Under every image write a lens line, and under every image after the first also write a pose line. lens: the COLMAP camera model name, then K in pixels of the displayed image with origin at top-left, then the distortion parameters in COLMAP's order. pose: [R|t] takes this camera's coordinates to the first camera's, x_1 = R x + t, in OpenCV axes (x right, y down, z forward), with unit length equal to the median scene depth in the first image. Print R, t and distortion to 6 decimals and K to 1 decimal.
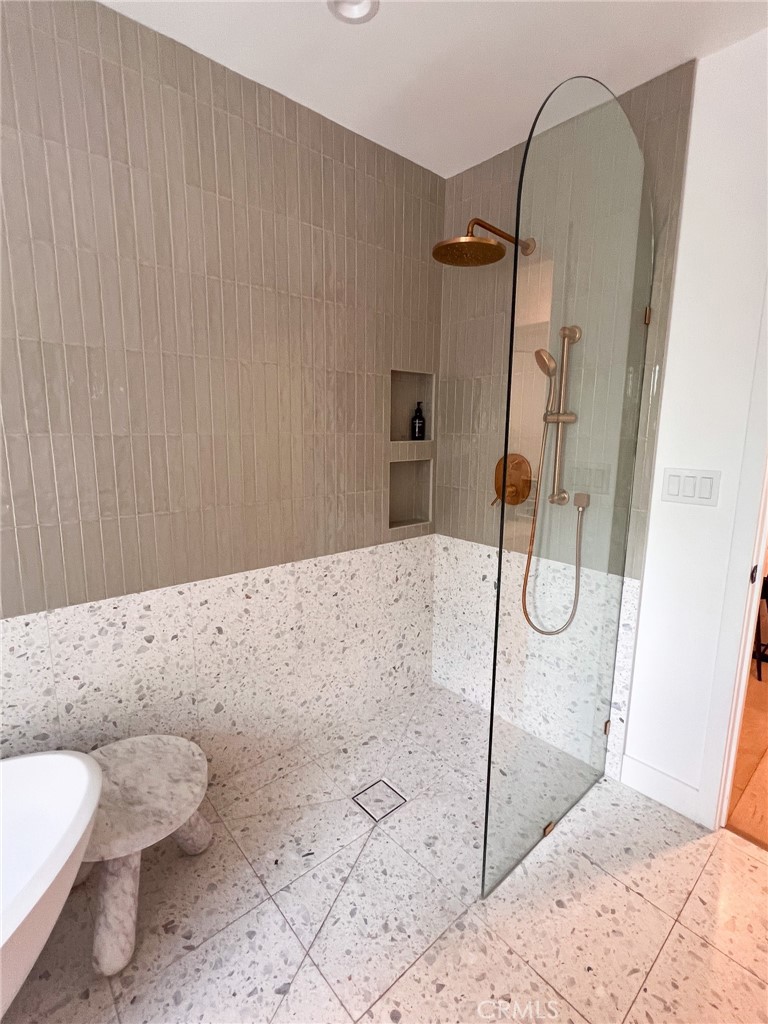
lens RADIAL K [[475.5, 0, 384.5], [0, 475.5, 505.2], [0, 0, 1]] dist [0.004109, -0.002029]
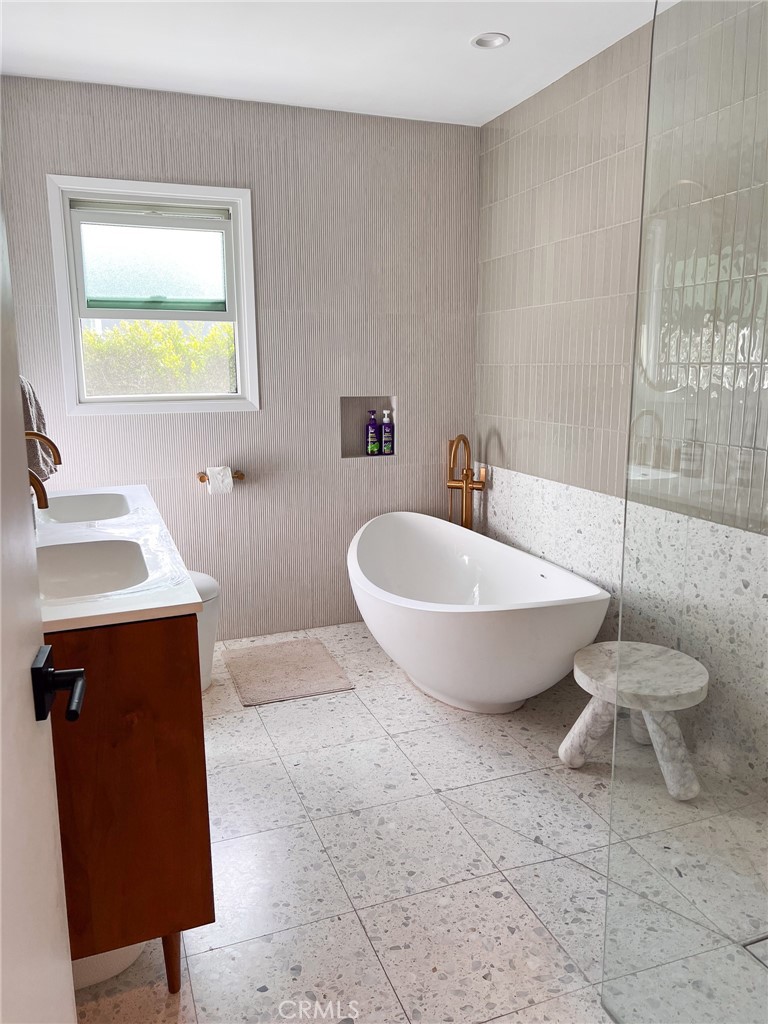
lens RADIAL K [[773.4, 0, 385.0], [0, 773.4, 514.0], [0, 0, 1]] dist [0.061386, -0.059907]
pose [[-0.356735, 0.167092, -0.919141, 1.245735], [-0.153633, 0.959986, 0.234145, -0.110015], [0.921486, 0.224738, -0.316790, 0.874752]]
